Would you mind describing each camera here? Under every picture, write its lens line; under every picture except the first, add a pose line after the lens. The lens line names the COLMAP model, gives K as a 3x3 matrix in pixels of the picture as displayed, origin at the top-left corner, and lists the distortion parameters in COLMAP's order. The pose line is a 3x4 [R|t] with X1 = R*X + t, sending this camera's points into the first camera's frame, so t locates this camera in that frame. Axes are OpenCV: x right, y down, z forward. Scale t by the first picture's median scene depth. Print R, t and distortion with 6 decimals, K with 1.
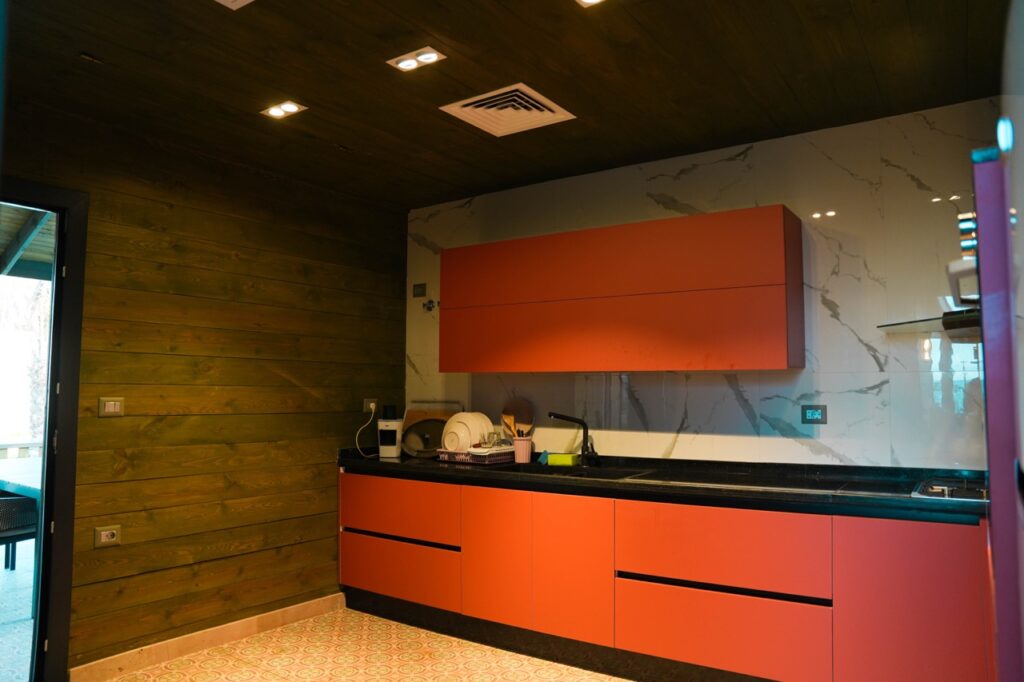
lens RADIAL K [[696.3, 0, 518.6], [0, 696.3, 341.1], [0, 0, 1]] dist [-0.145640, 0.079229]
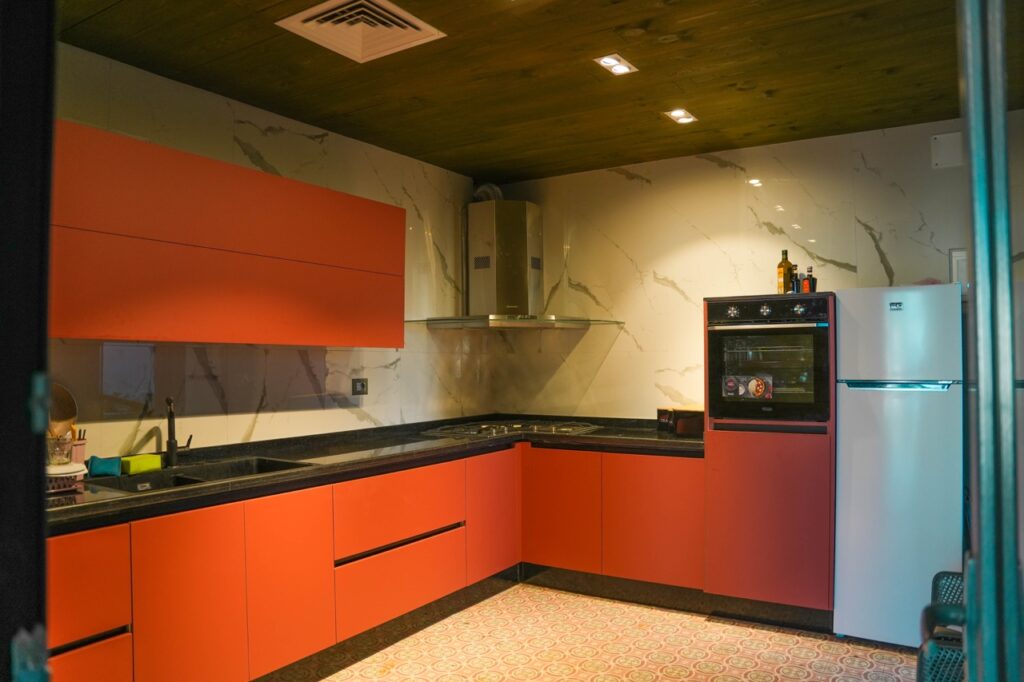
lens RADIAL K [[696.3, 0, 518.6], [0, 696.3, 341.1], [0, 0, 1]] dist [-0.145640, 0.079229]
pose [[-0.012492, 0.029594, 0.999484, -0.715450], [-0.064403, 0.997463, -0.030339, 0.046124], [-0.997846, -0.064749, -0.010554, 0.707327]]
